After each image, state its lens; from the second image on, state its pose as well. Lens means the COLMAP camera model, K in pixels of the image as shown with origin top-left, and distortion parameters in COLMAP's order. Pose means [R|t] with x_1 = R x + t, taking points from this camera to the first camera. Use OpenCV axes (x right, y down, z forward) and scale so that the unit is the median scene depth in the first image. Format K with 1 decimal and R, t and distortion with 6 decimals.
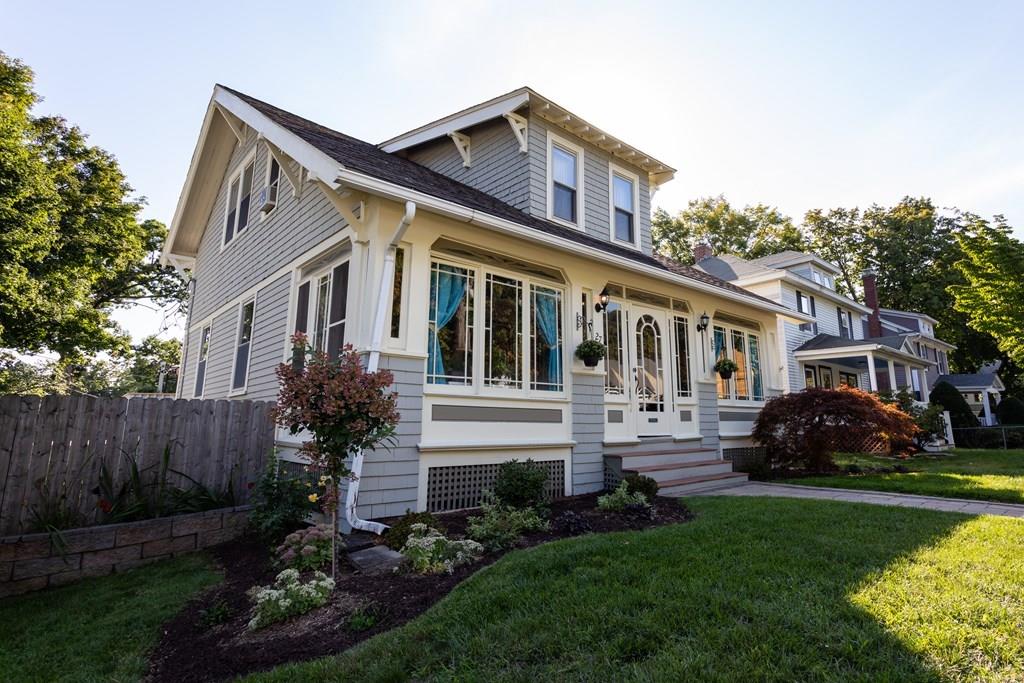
lens RADIAL K [[535.2, 0, 495.0], [0, 535.2, 316.8], [0, 0, 1]] dist [0.004456, 0.001095]
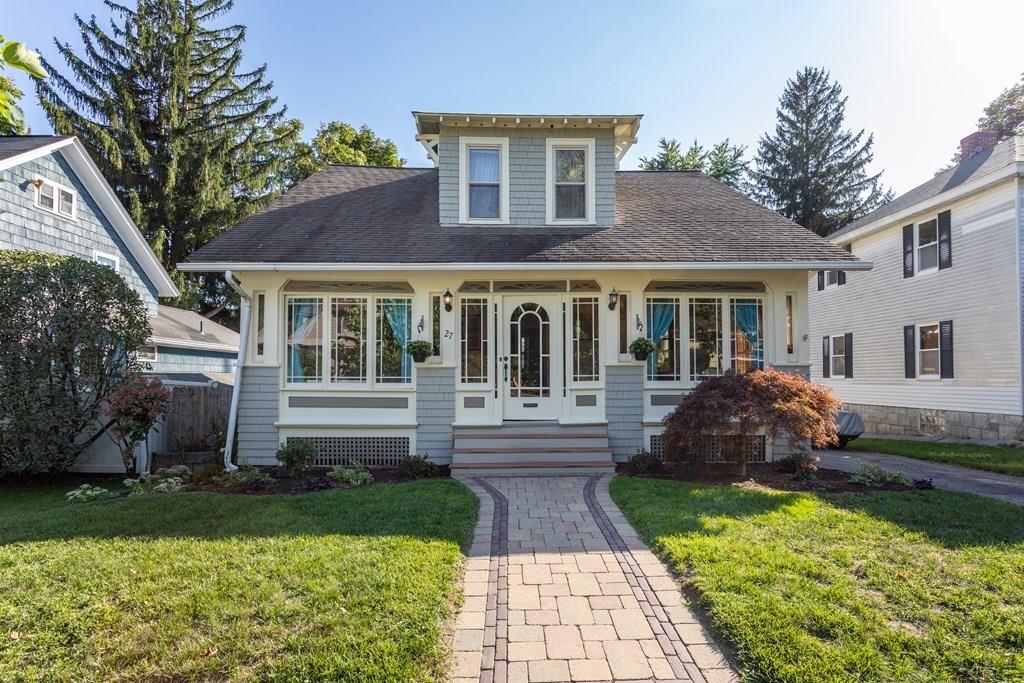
lens RADIAL K [[503.5, 0, 515.7], [0, 503.5, 353.1], [0, 0, 1]] dist [-0.000338, 0.000897]
pose [[0.756706, -0.027004, -0.653198, 0.942211], [0.134050, 0.984326, 0.114599, -0.024210], [0.639865, -0.174279, 0.748465, 0.270318]]
